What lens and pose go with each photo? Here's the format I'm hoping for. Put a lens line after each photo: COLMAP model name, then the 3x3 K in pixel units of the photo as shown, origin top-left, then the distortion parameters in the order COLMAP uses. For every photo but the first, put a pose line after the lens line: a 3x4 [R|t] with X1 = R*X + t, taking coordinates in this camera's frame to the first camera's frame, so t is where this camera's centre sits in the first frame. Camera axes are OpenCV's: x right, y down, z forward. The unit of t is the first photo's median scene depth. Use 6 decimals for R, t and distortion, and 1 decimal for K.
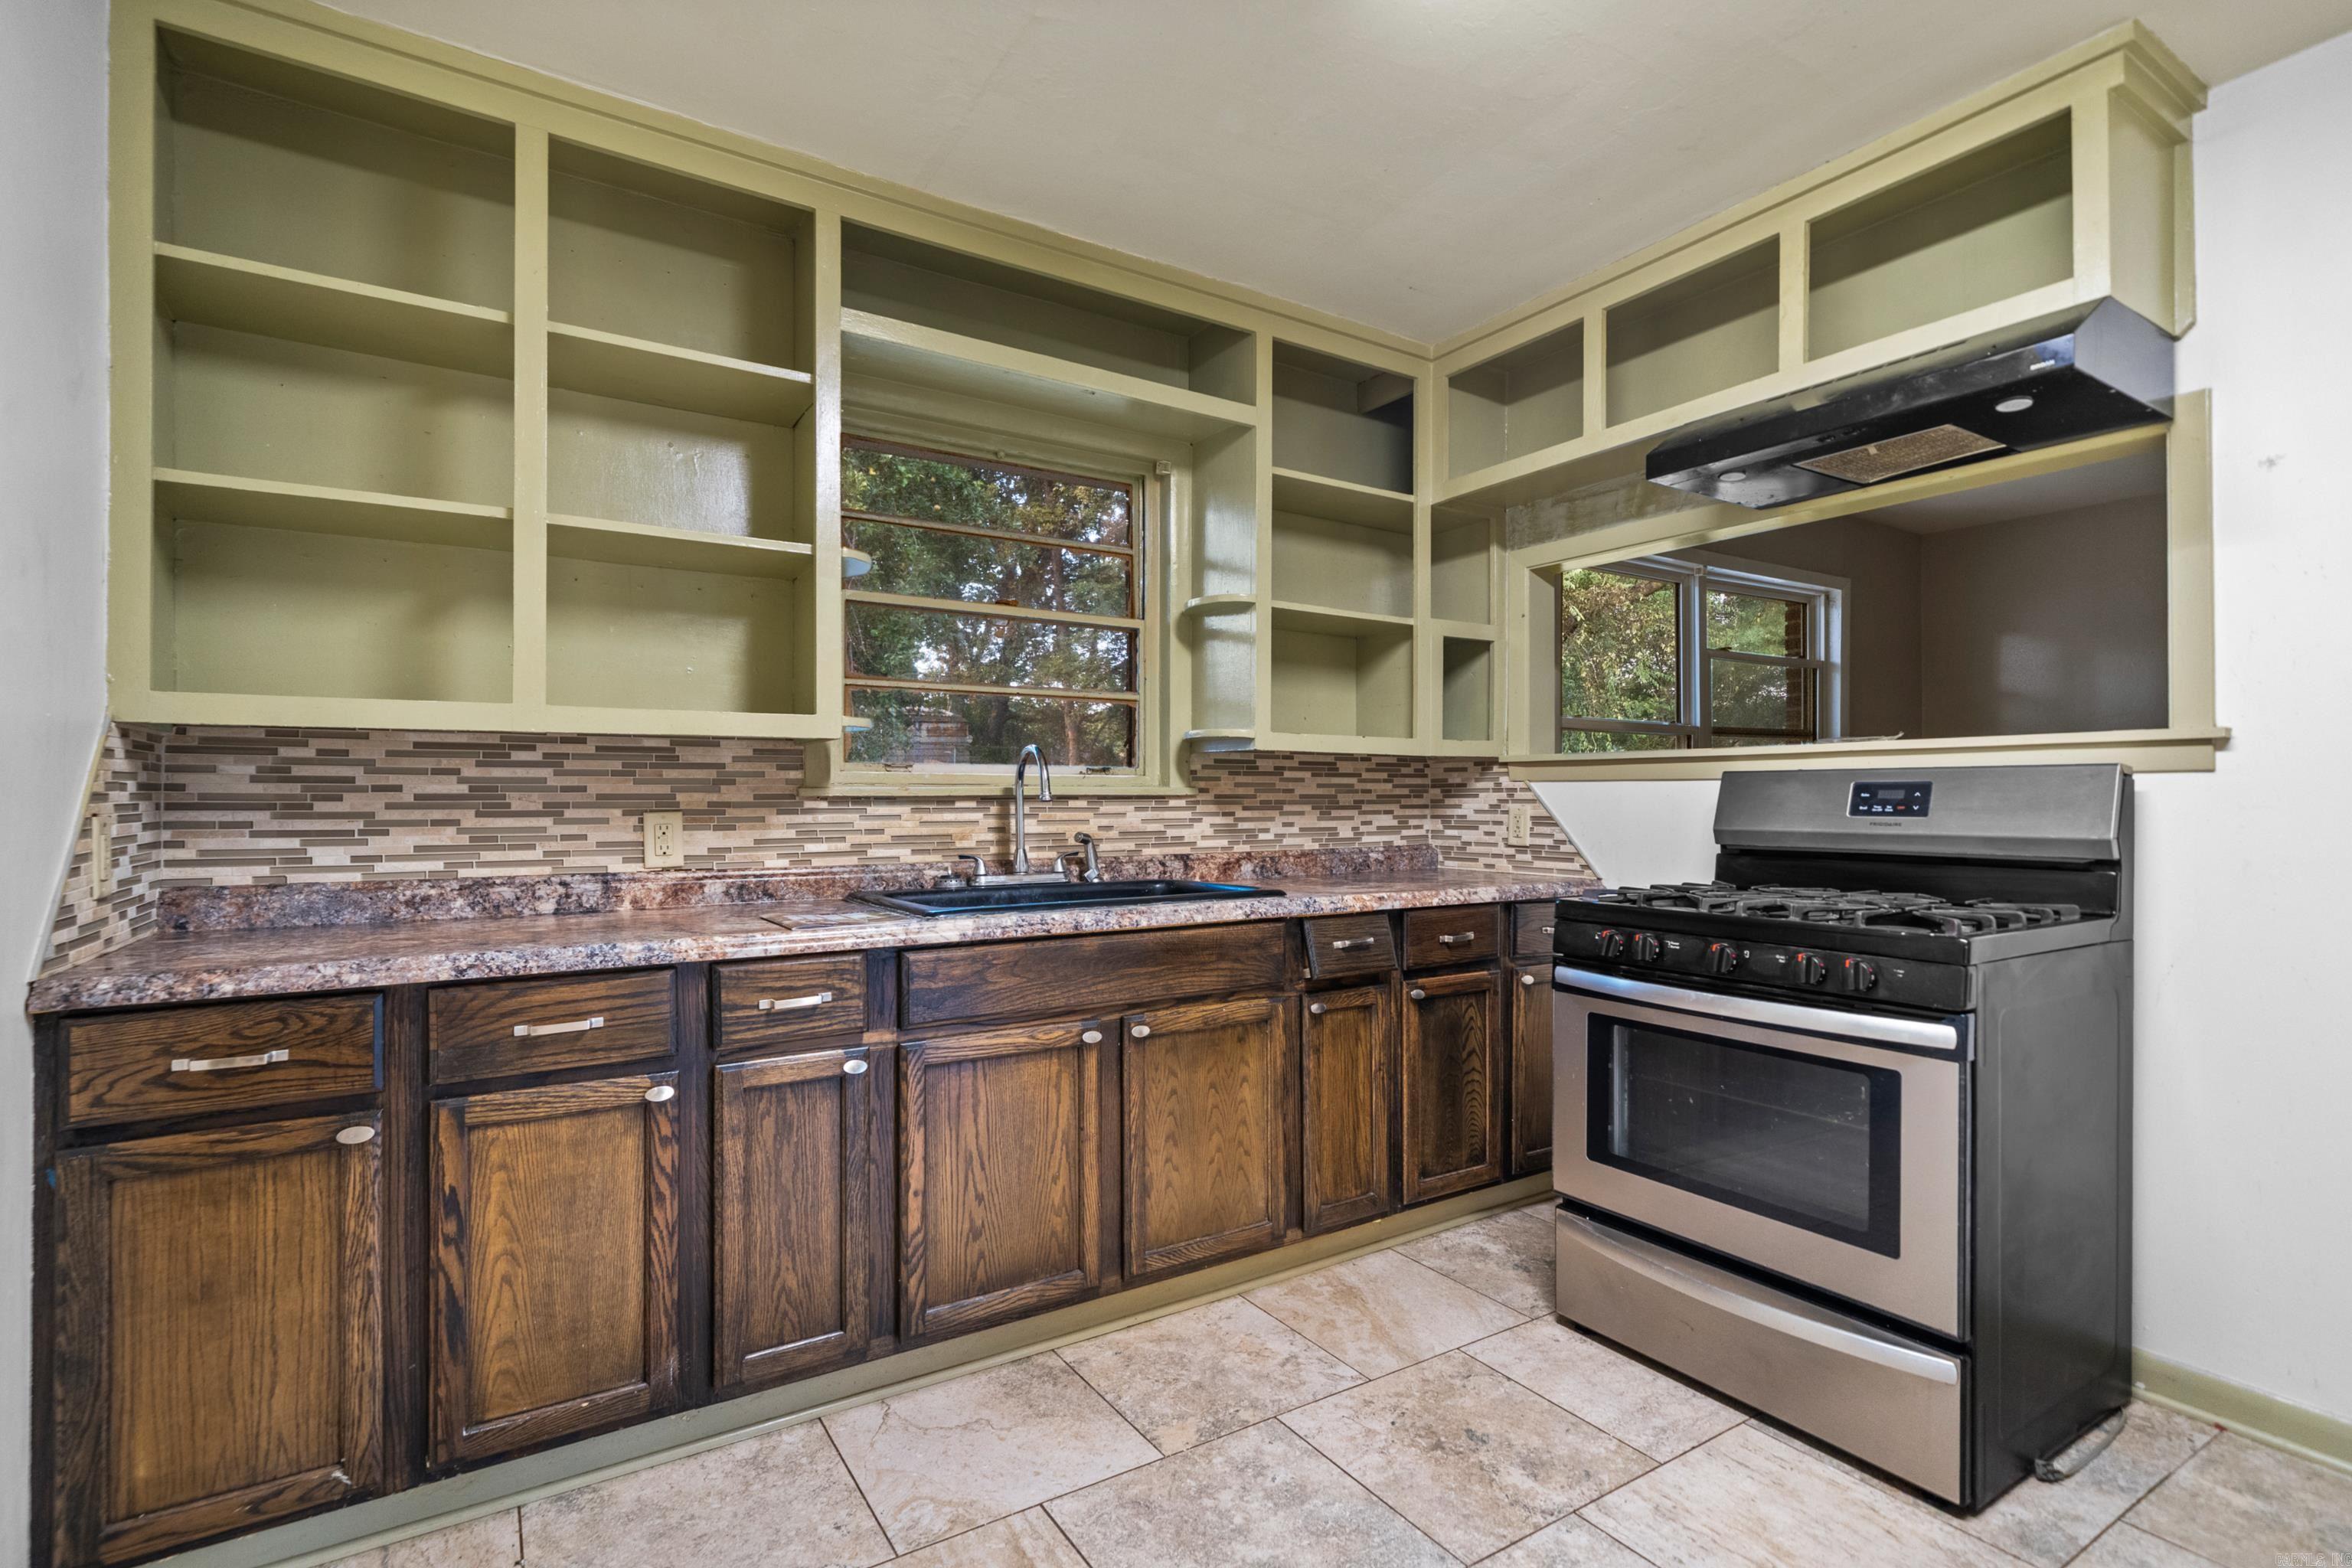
lens RADIAL K [[1110.8, 0, 1234.5], [0, 1110.8, 795.1], [0, 0, 1]] dist [0.003731, 0.001079]
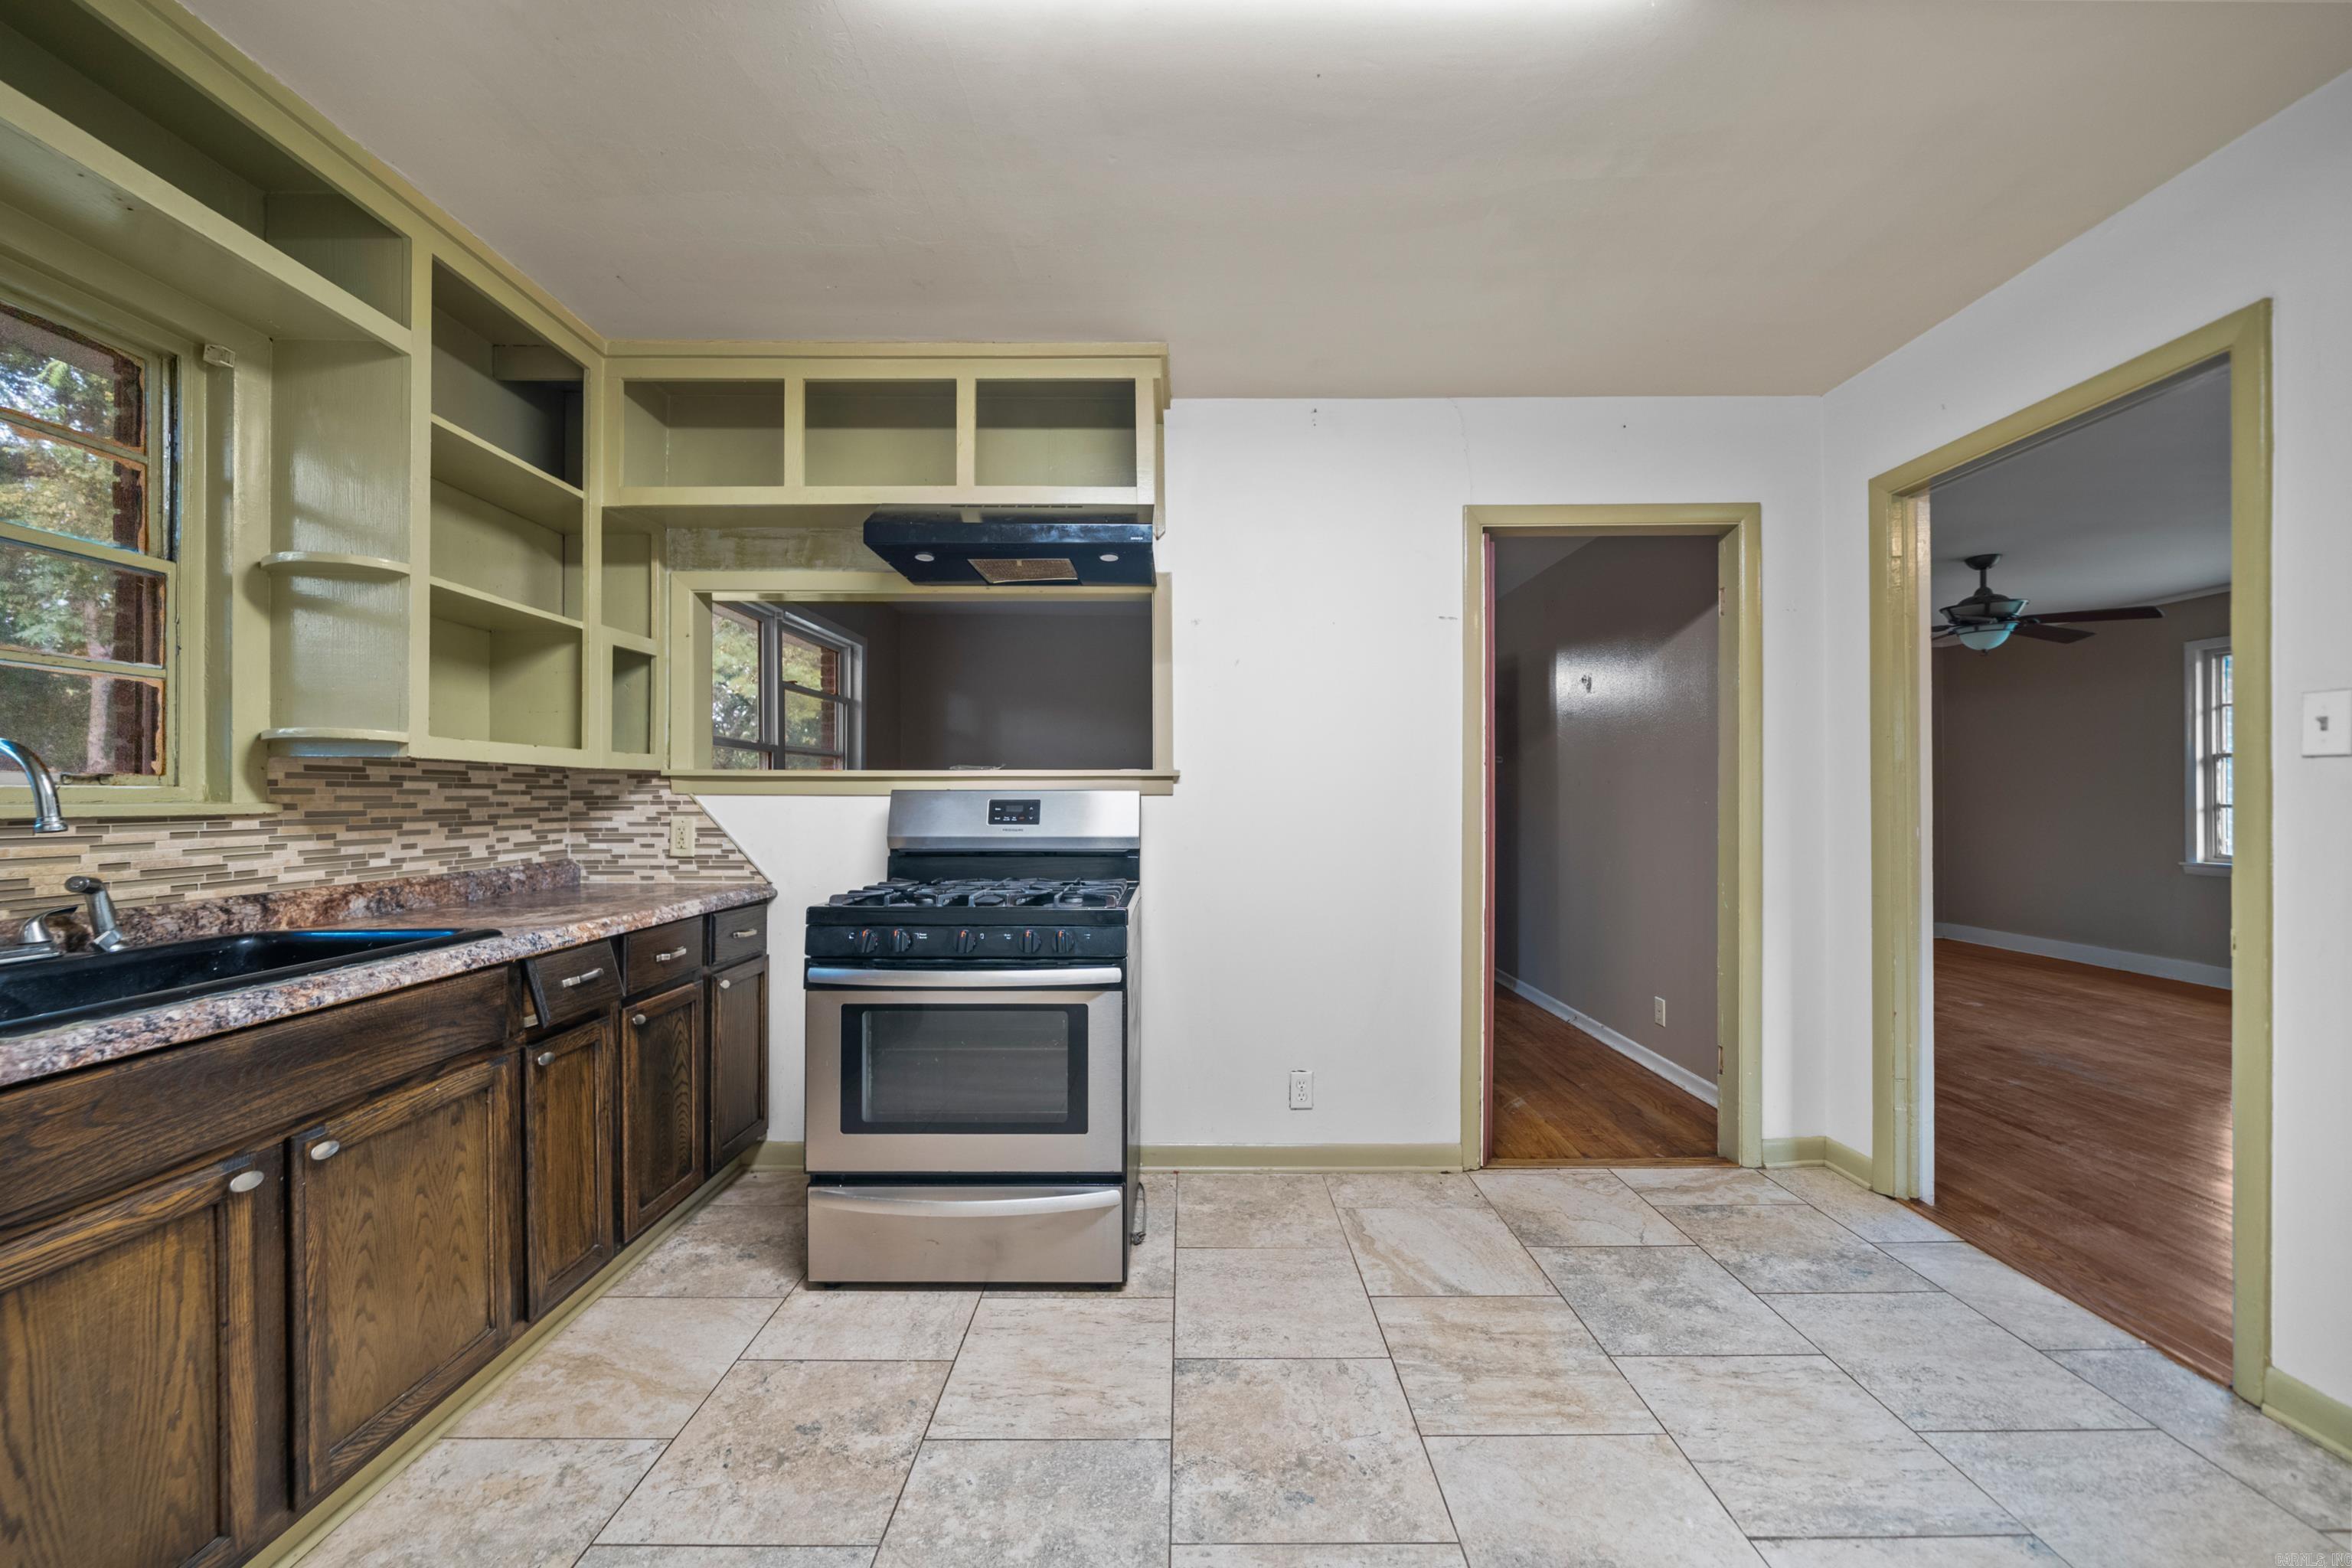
lens RADIAL K [[889.6, 0, 1169.7], [0, 889.6, 798.6], [0, 0, 1]] dist [-0.001291, 0.000046]
pose [[0.555333, 0.000022, 0.831628, -0.241873], [-0.005643, 0.999977, 0.003741, -0.018892], [-0.831609, -0.006770, 0.555320, 0.212403]]
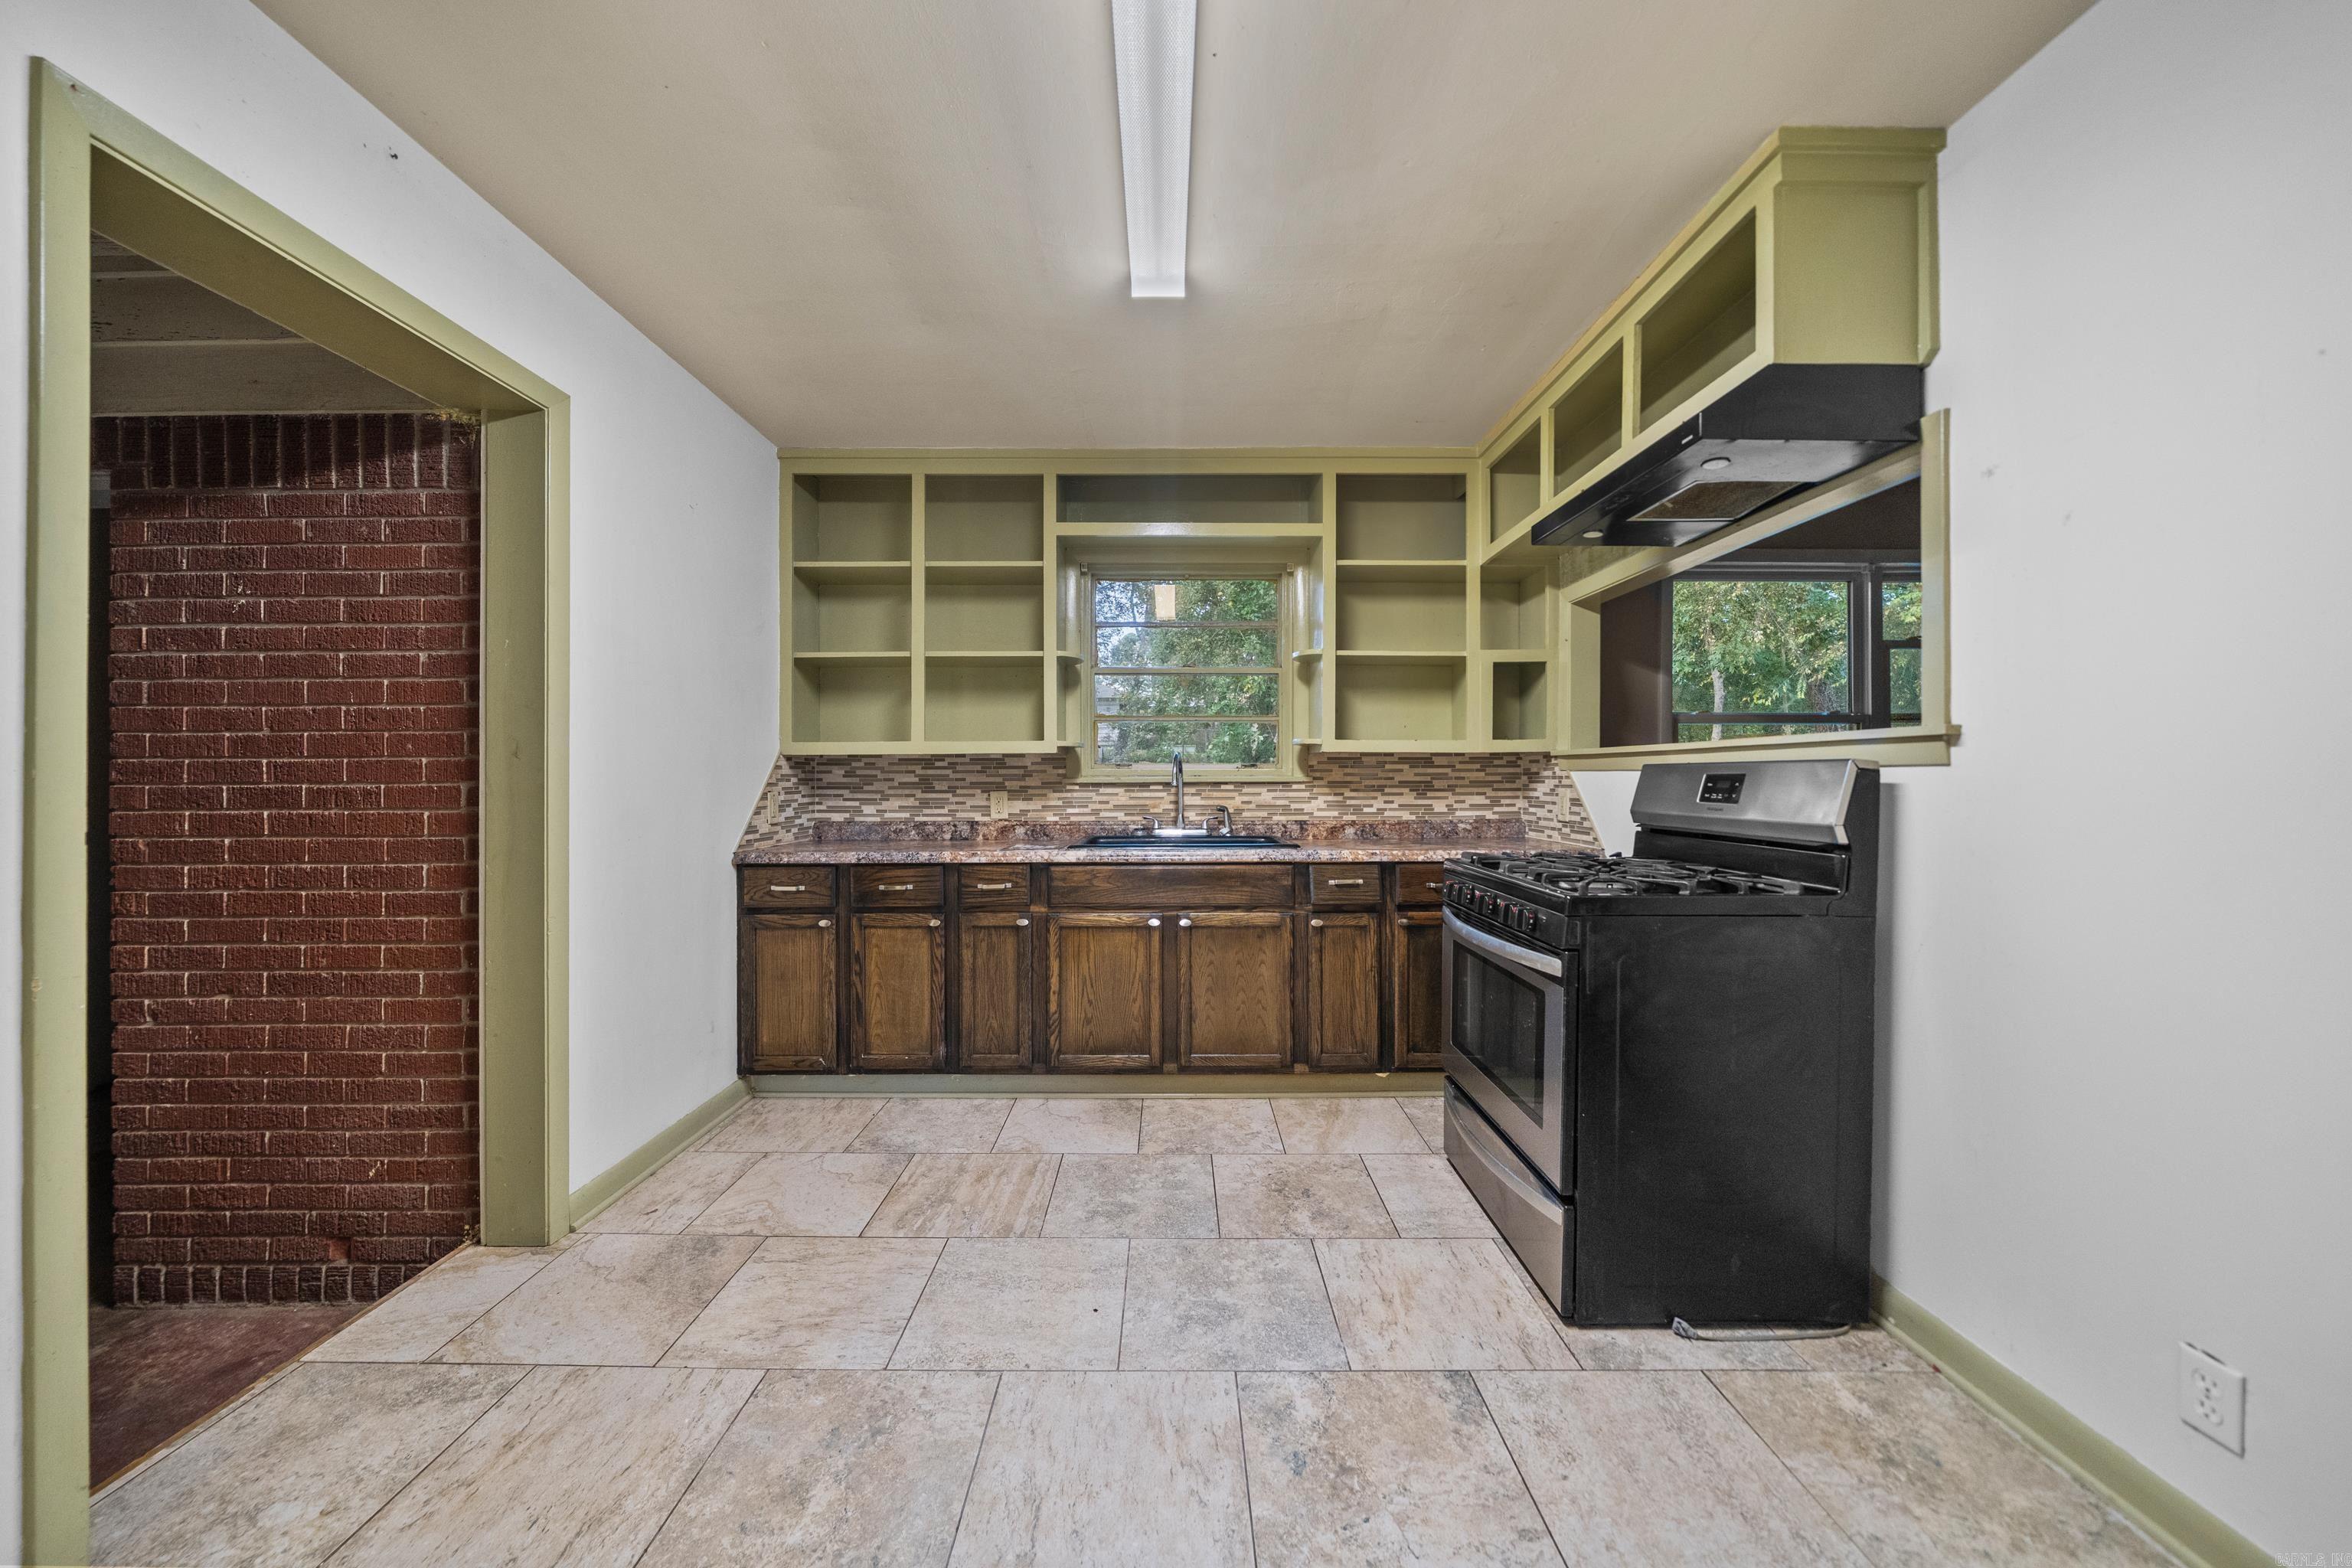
lens RADIAL K [[852.9, 0, 1177.6], [0, 852.9, 781.1], [0, 0, 1]] dist [-0.001251, -0.000180]
pose [[0.829262, 0.001296, -0.558859, 0.563004], [0.003218, 0.999970, 0.007094, -0.011469], [0.558851, -0.007681, 0.829232, -0.073828]]
